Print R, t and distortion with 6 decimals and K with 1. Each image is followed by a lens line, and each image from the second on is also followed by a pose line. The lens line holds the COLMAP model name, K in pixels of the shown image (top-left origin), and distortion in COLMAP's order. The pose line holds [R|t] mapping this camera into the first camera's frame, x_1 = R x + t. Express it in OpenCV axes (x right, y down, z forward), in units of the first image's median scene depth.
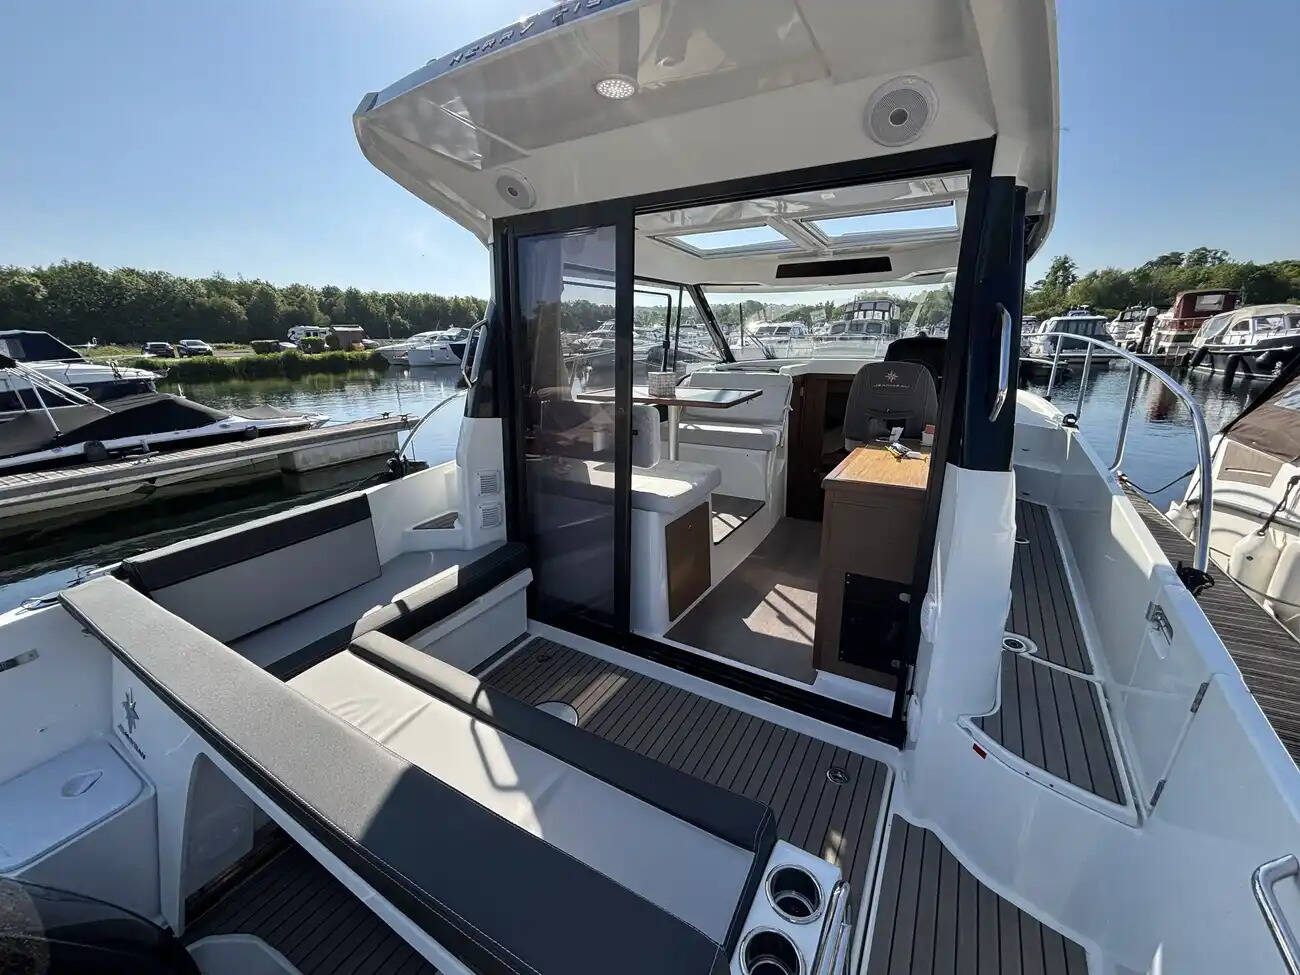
lens RADIAL K [[533.9, 0, 654.5], [0, 533.9, 492.1], [0, 0, 1]] dist [-0.001226, -0.000005]
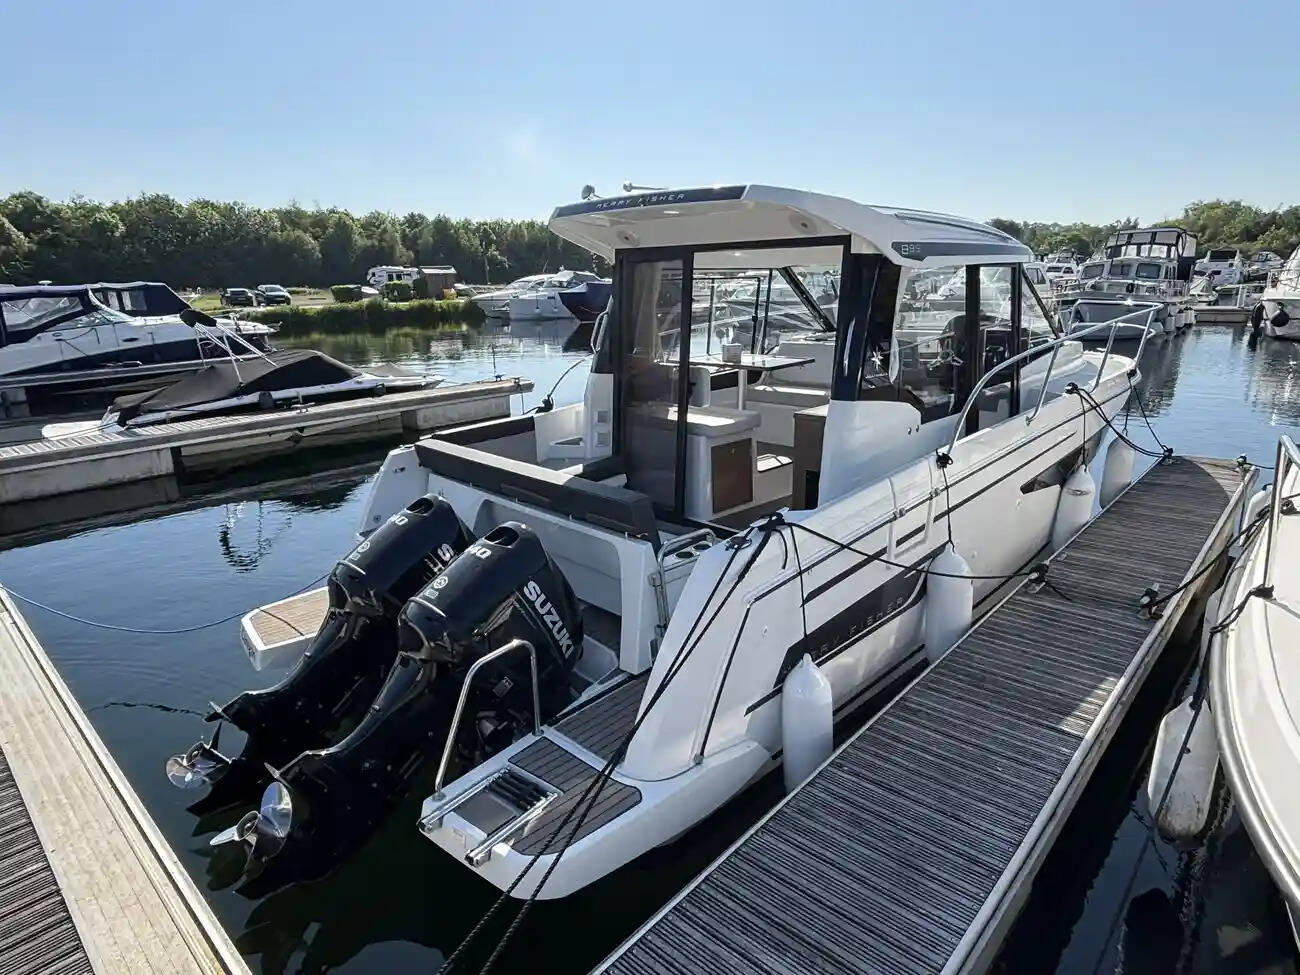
lens RADIAL K [[778.3, 0, 650.0], [0, 778.3, 487.5], [0, 0, 1]] dist [0.107957, -0.176247]
pose [[0.972037, 0.056712, -0.227877, 0.087896], [-0.060940, 0.998075, -0.011556, 0.051461], [0.226783, 0.025119, 0.973621, -0.293049]]
